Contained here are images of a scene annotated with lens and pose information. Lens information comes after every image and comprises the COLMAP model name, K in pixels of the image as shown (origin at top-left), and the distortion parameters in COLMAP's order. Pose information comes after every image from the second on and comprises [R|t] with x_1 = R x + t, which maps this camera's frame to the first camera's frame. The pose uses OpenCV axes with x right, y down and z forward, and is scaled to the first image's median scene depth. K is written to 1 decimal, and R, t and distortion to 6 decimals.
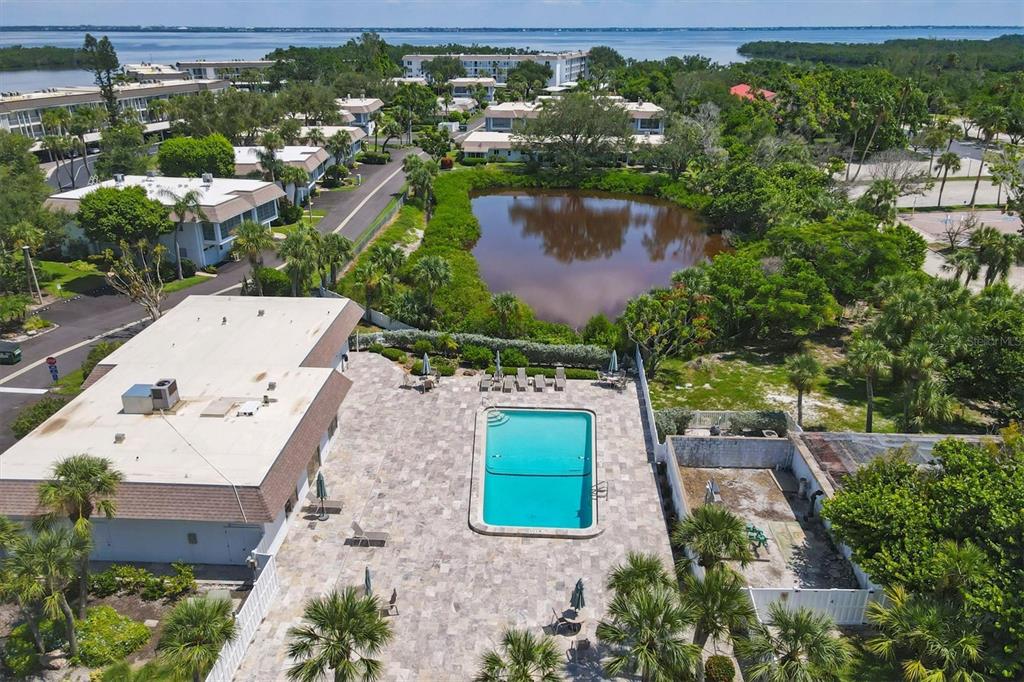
lens RADIAL K [[744.7, 0, 509.4], [0, 744.7, 342.5], [0, 0, 1]] dist [0.008889, 0.031987]
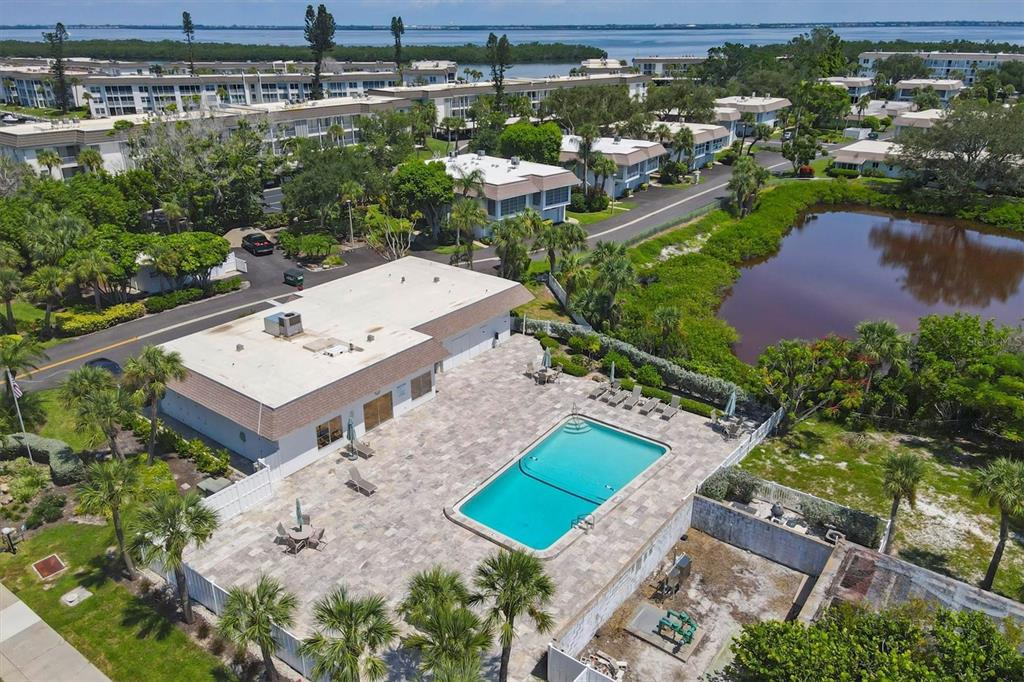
lens RADIAL K [[744.7, 0, 508.0], [0, 744.7, 342.4], [0, 0, 1]] dist [0.008889, 0.031987]
pose [[0.824146, 0.221363, -0.521327, 0.243668], [-0.219206, 0.973390, 0.066782, -0.031314], [0.522238, 0.059240, 0.850740, 0.072331]]
